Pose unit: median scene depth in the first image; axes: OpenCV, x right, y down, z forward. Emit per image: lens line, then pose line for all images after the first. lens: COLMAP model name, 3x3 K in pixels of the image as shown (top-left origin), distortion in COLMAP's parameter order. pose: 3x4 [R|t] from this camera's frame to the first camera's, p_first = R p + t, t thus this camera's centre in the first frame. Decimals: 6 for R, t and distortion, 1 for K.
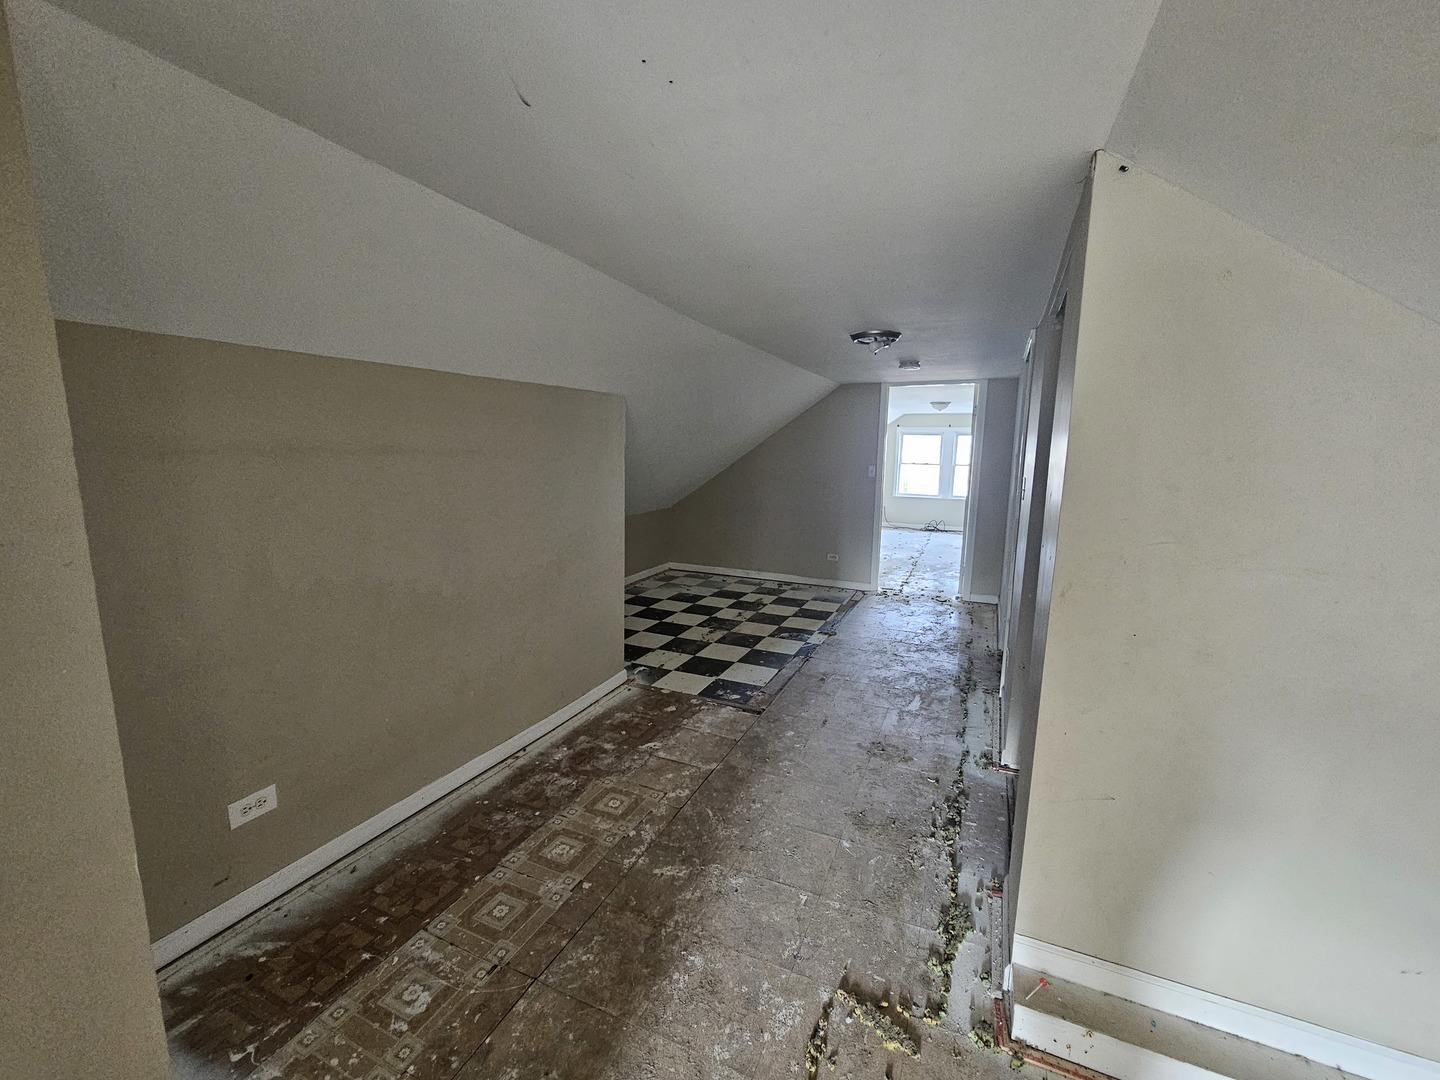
lens RADIAL K [[590.5, 0, 715.2], [0, 590.5, 535.6], [0, 0, 1]] dist [-0.007609, 0.003652]
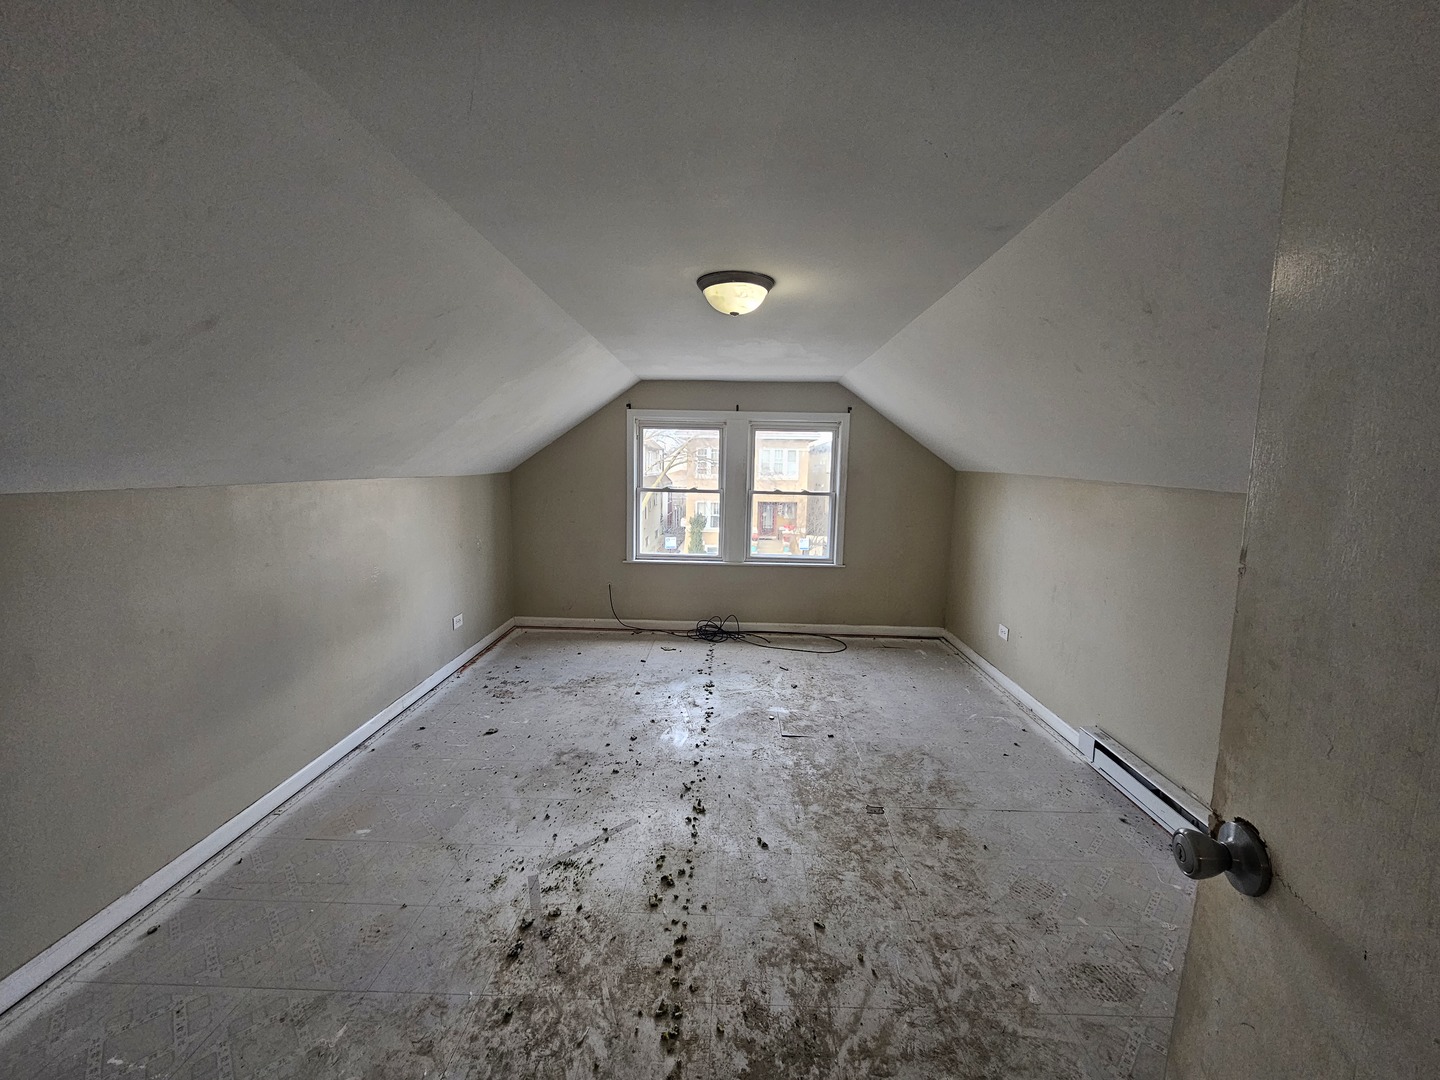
lens RADIAL K [[590.5, 0, 719.5], [0, 590.5, 539.3], [0, 0, 1]] dist [-0.007609, 0.003652]
pose [[0.920590, -0.045575, 0.387862, 0.678751], [0.051887, 0.998636, -0.005813, -0.274262], [-0.387068, 0.025476, 0.921699, 1.973847]]
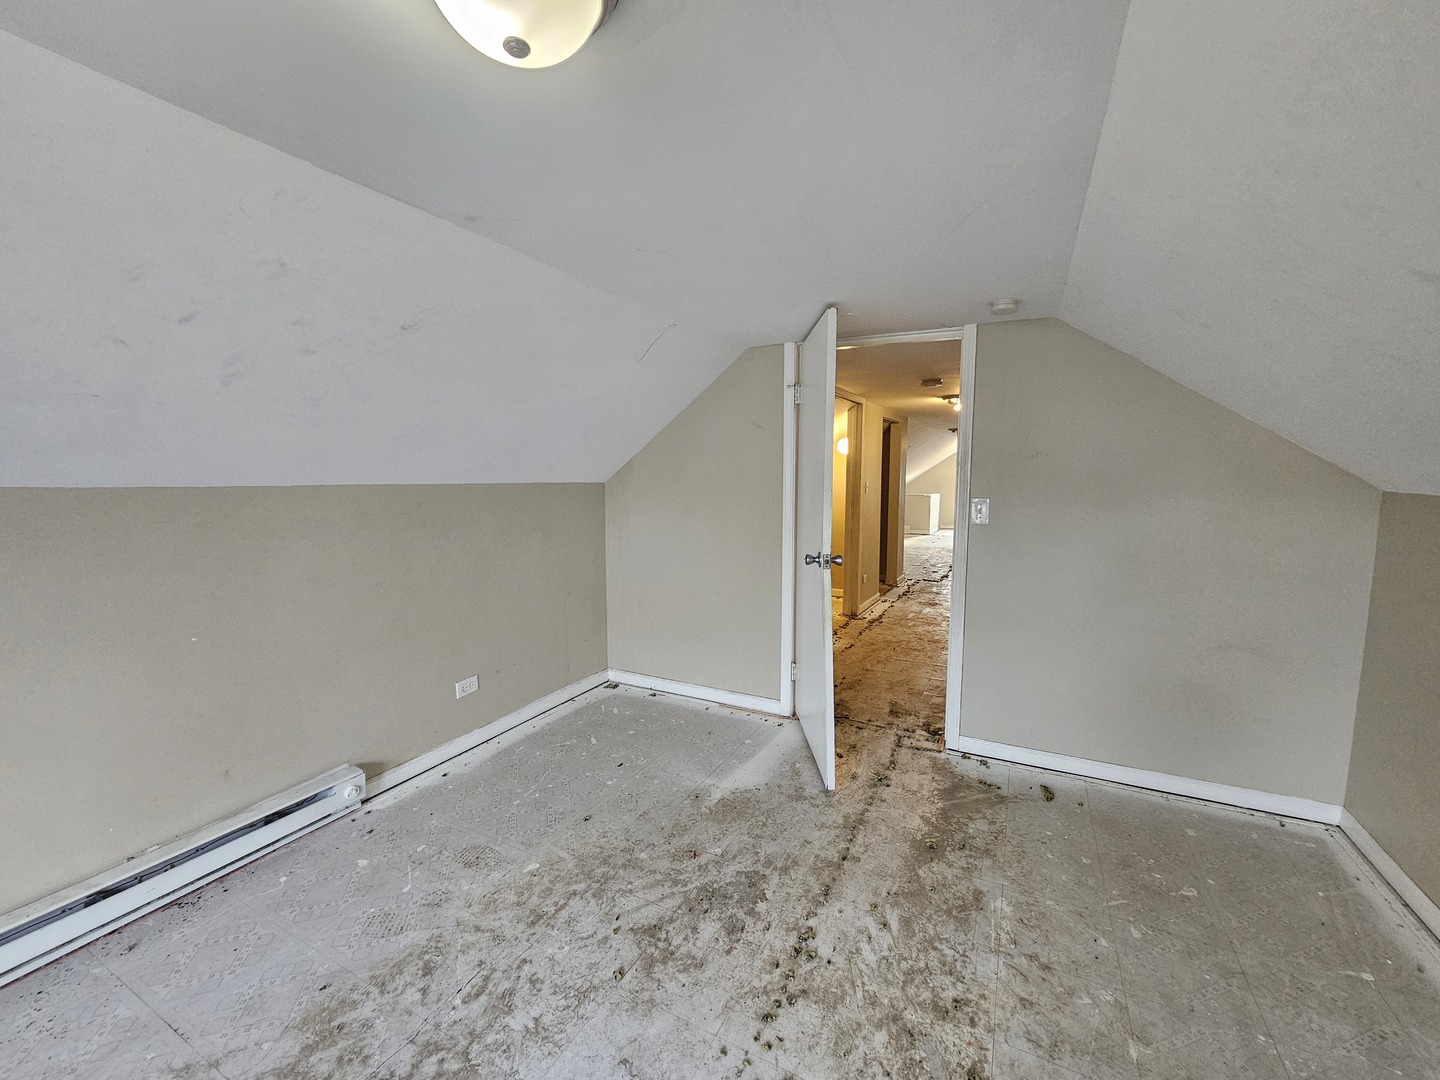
lens RADIAL K [[590.5, 0, 721.8], [0, 590.5, 538.2], [0, 0, 1]] dist [-0.007609, 0.003652]
pose [[-0.998697, -0.019325, 0.047222, 0.811265], [-0.006446, 0.965869, 0.258952, -0.362966], [-0.050614, 0.258311, -0.964735, 2.605921]]
